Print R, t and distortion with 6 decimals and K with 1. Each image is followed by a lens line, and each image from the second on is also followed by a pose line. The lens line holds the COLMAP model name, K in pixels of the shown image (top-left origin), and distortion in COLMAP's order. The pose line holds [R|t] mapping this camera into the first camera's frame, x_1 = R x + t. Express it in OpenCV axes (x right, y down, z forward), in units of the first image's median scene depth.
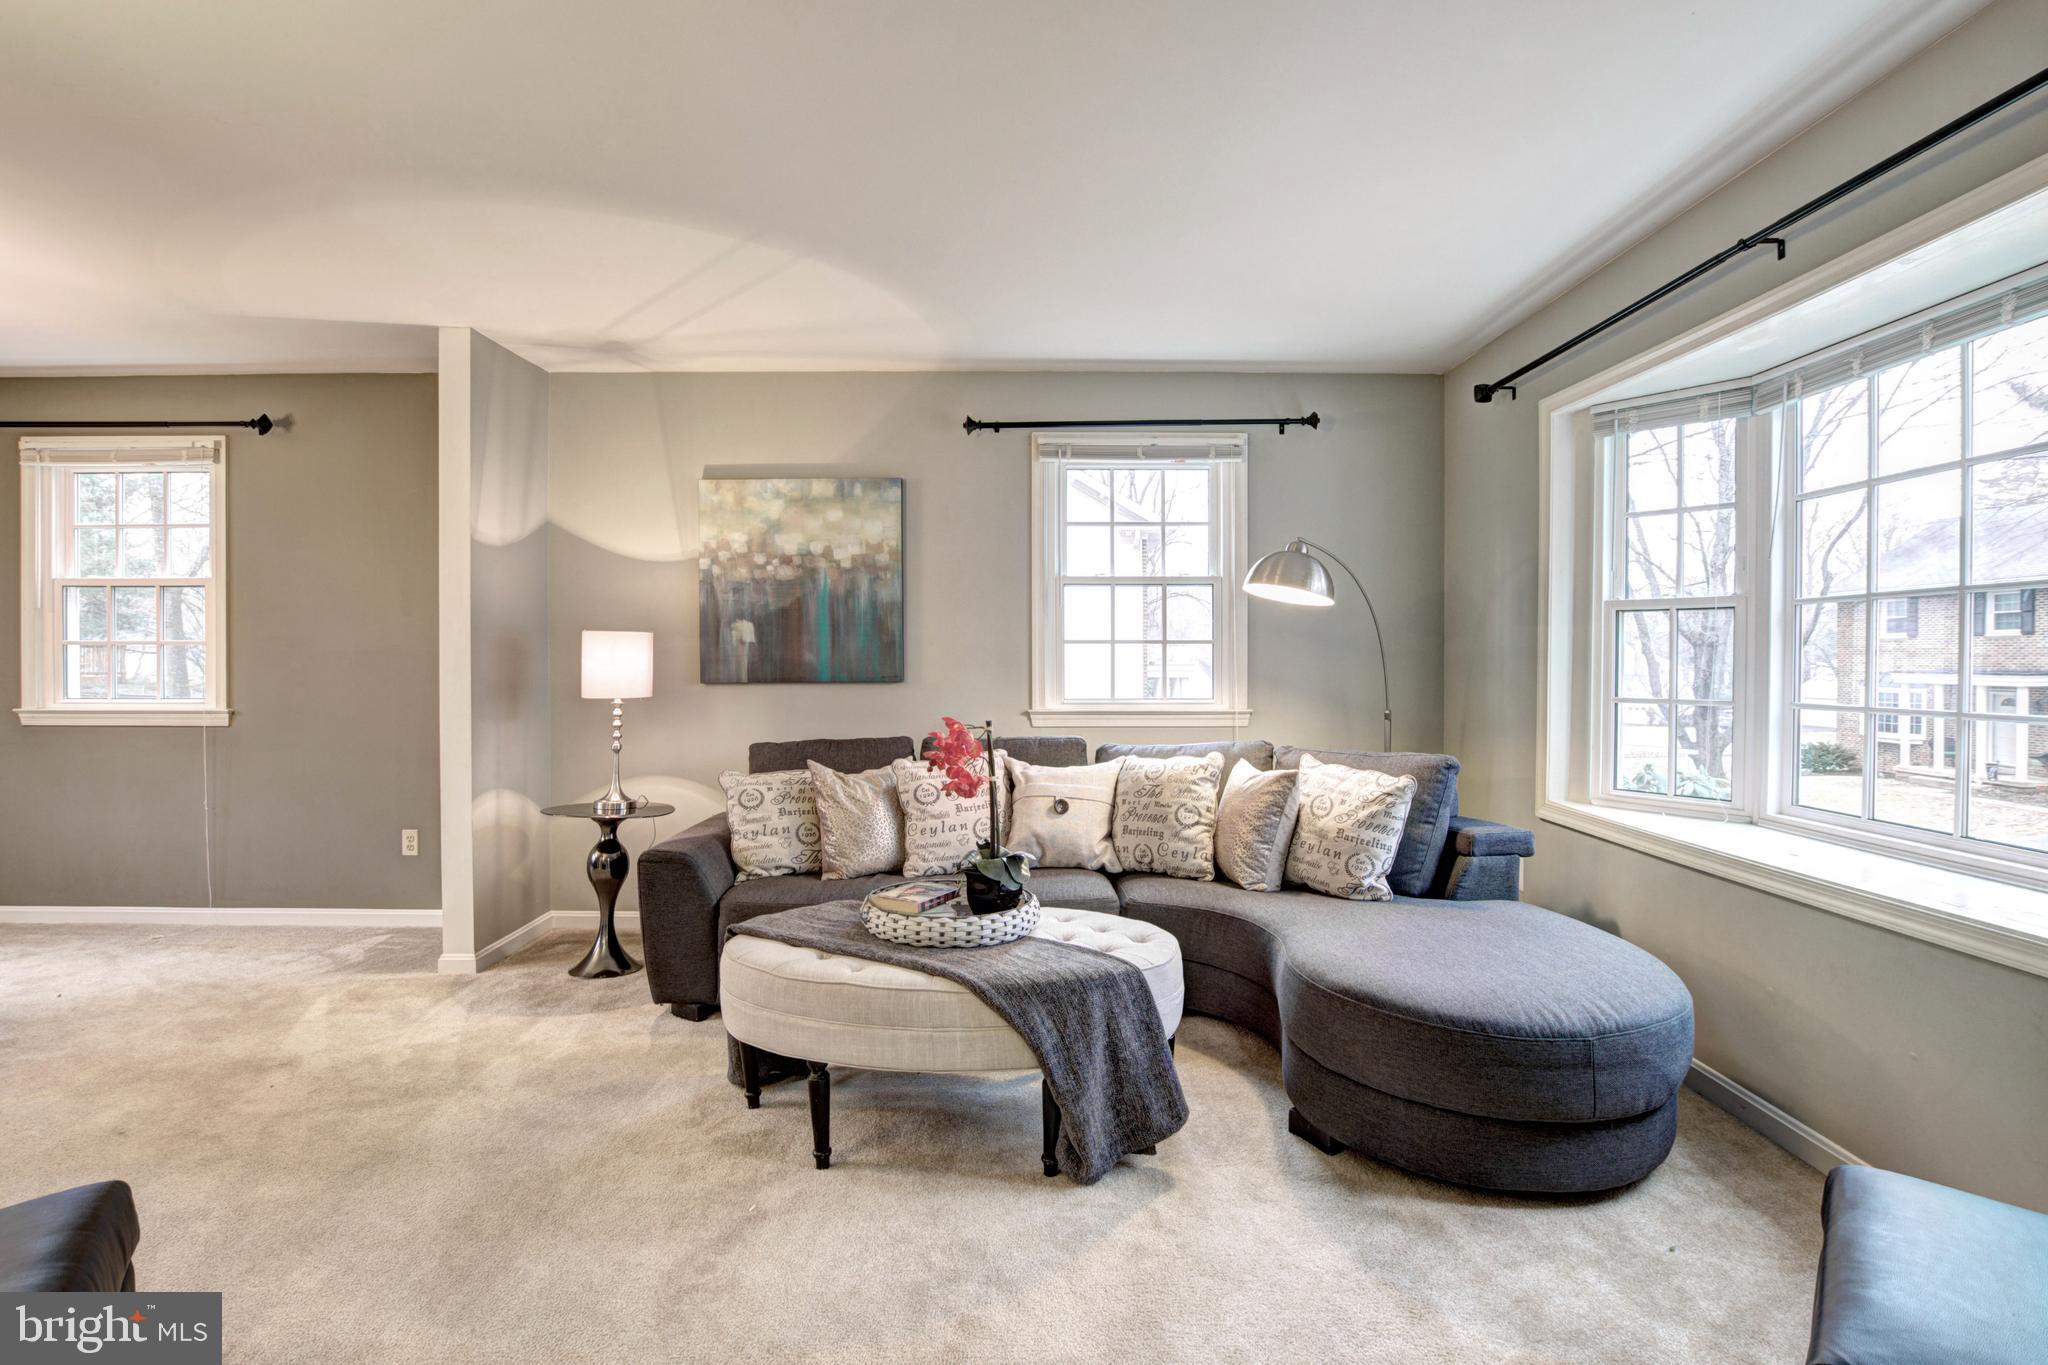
lens RADIAL K [[1004.0, 0, 1042.8], [0, 1004.0, 668.4], [0, 0, 1]] dist [-0.025592, 0.003594]
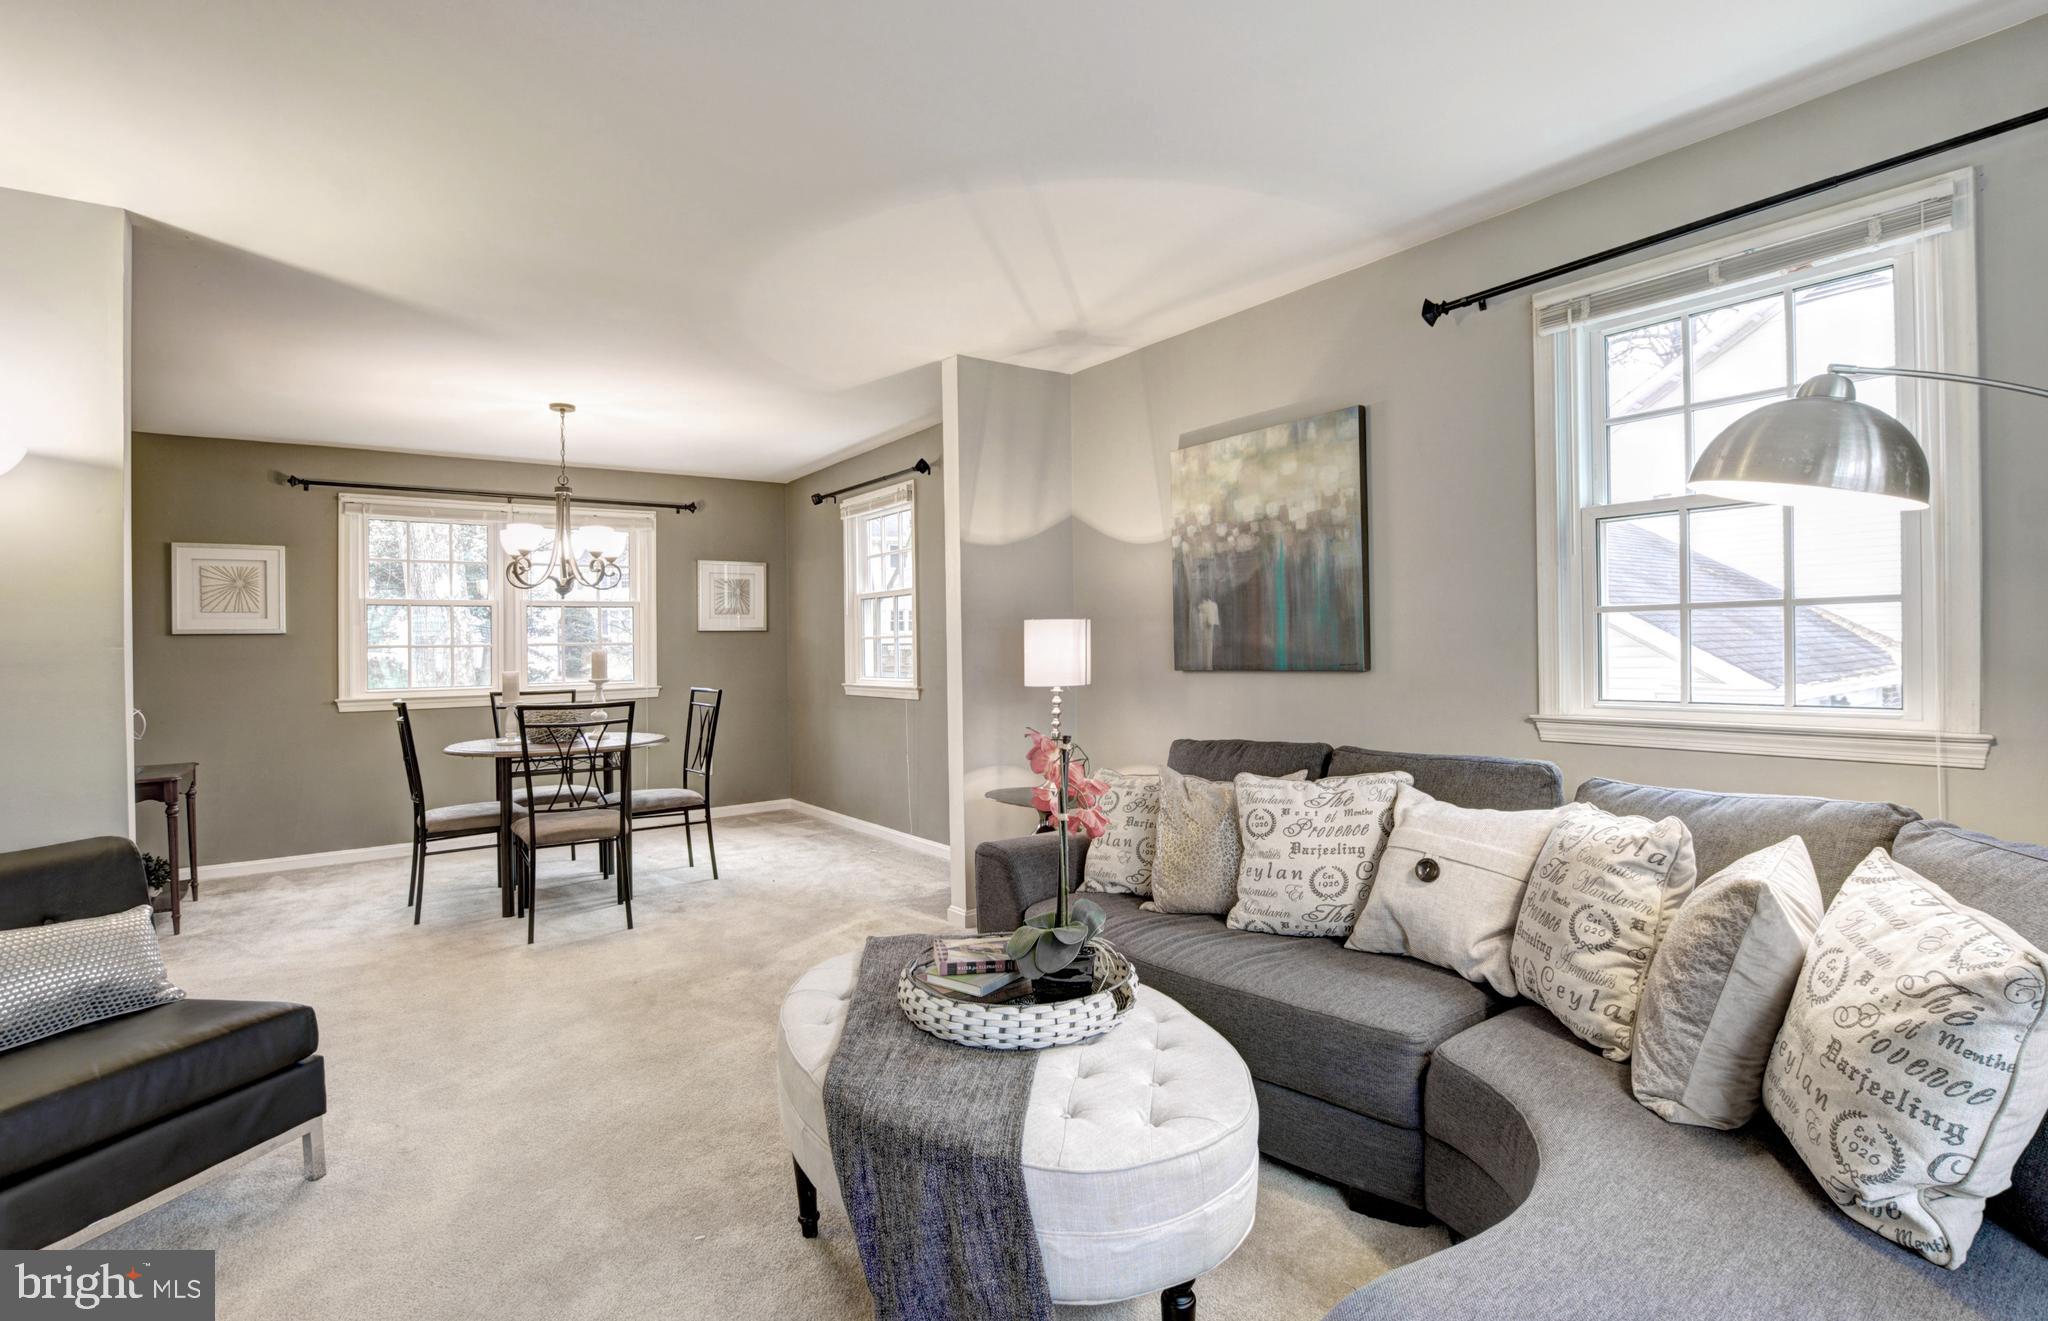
lens RADIAL K [[975.1, 0, 1040.8], [0, 975.1, 652.8], [0, 0, 1]] dist [-0.021669, 0.003062]
pose [[0.583435, -0.004610, -0.812147, 0.332865], [0.011342, 0.999933, 0.002473, -0.005503], [0.812081, -0.010654, 0.583448, 0.383273]]
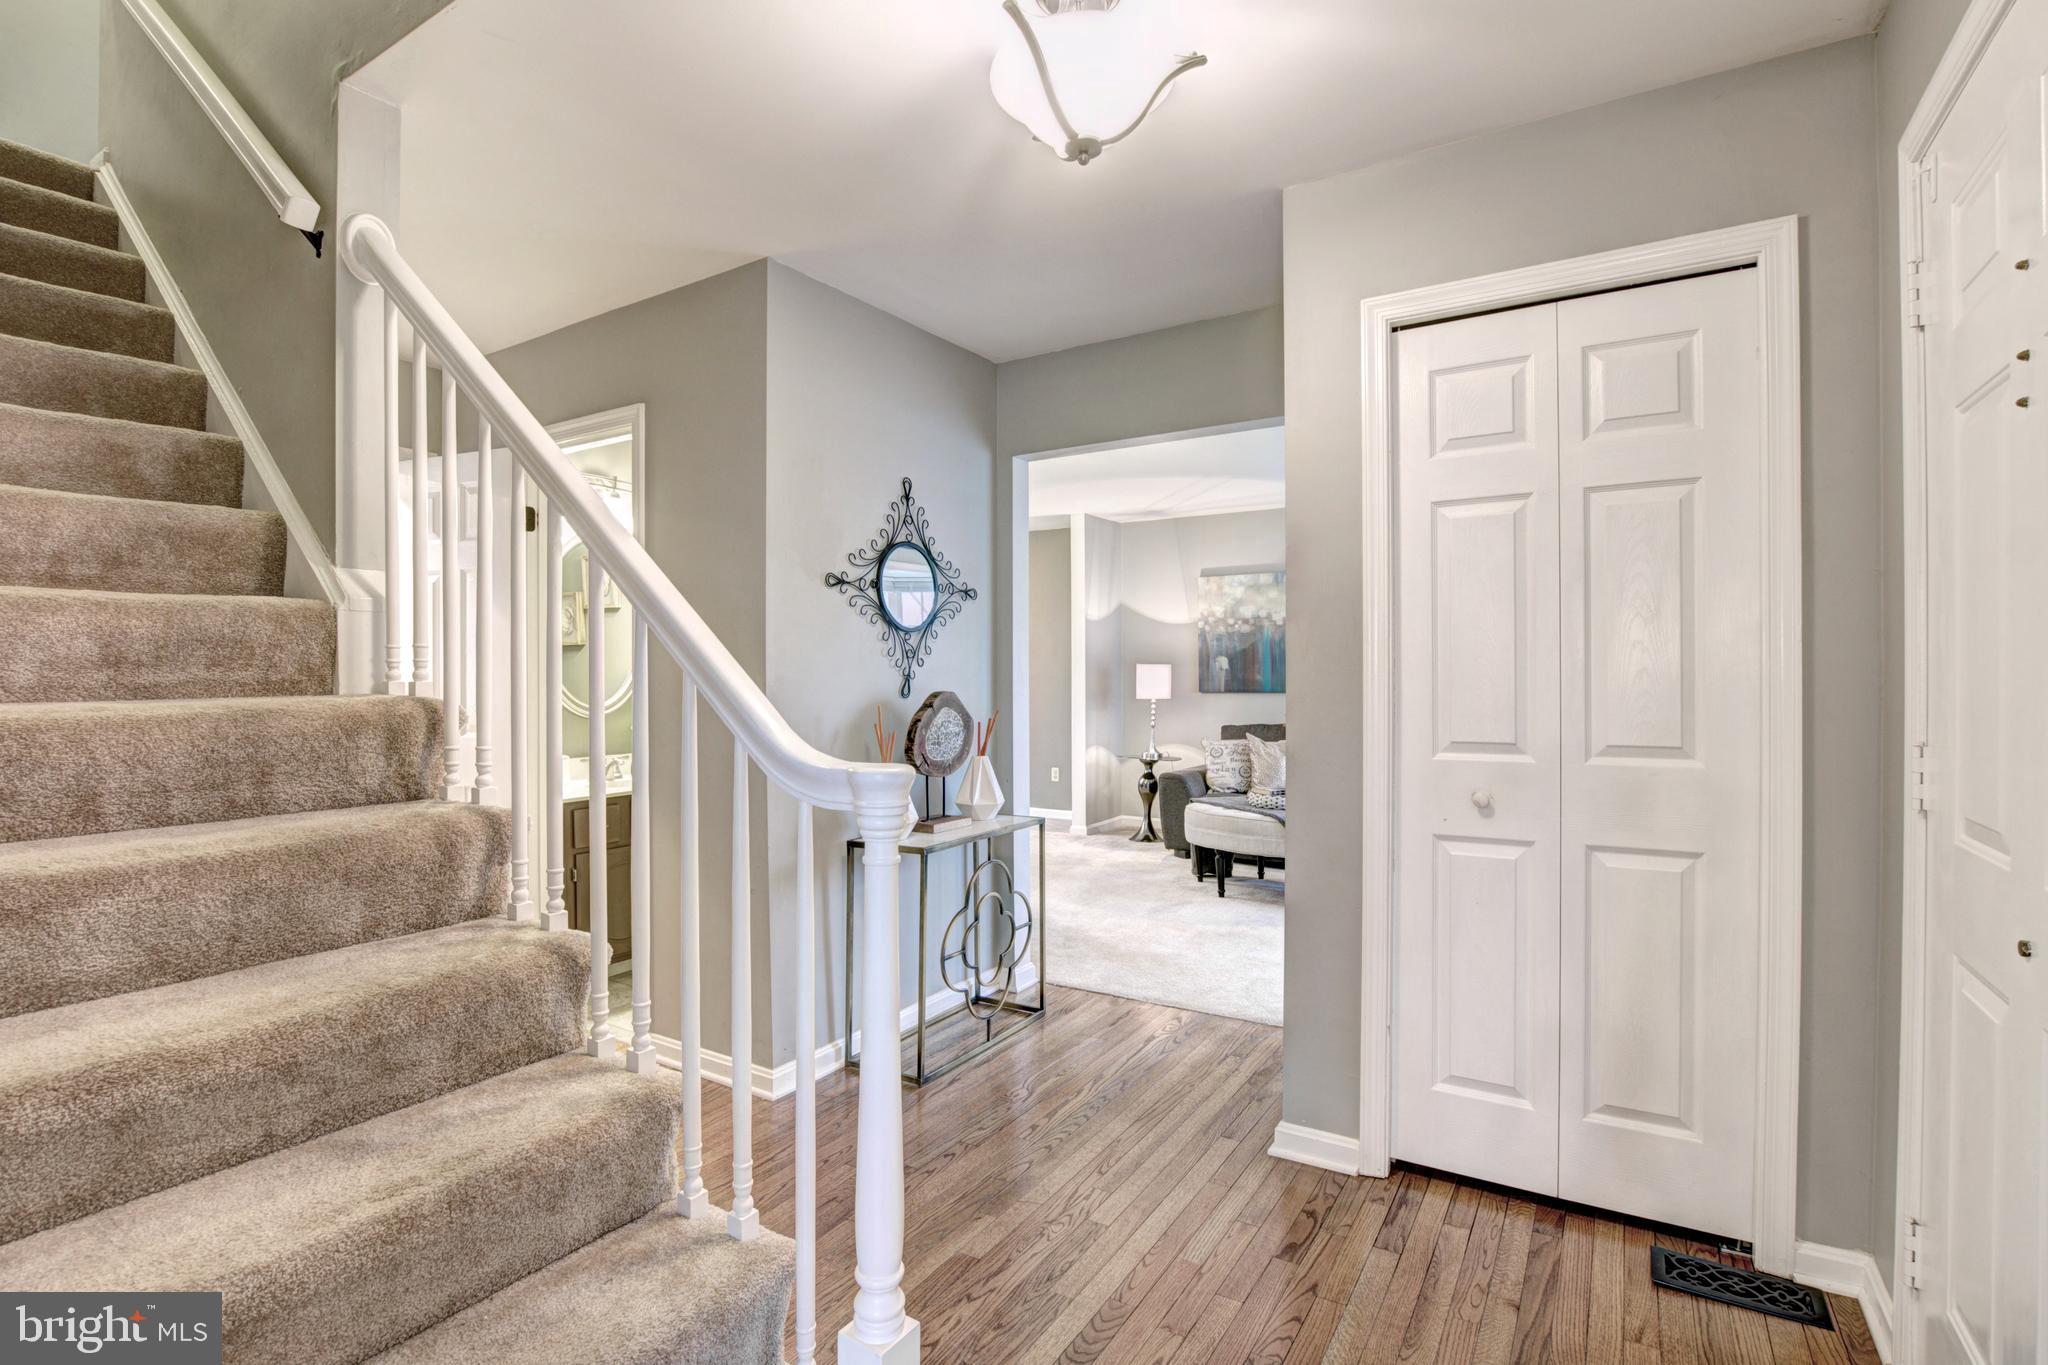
lens RADIAL K [[1004.0, 0, 1026.2], [0, 1004.0, 676.5], [0, 0, 1]] dist [-0.025592, 0.003594]
pose [[0.844859, -0.000990, -0.534988, 0.364535], [-0.002965, 0.999974, -0.006532, -0.000134], [0.534981, 0.007105, 0.844834, -0.693175]]
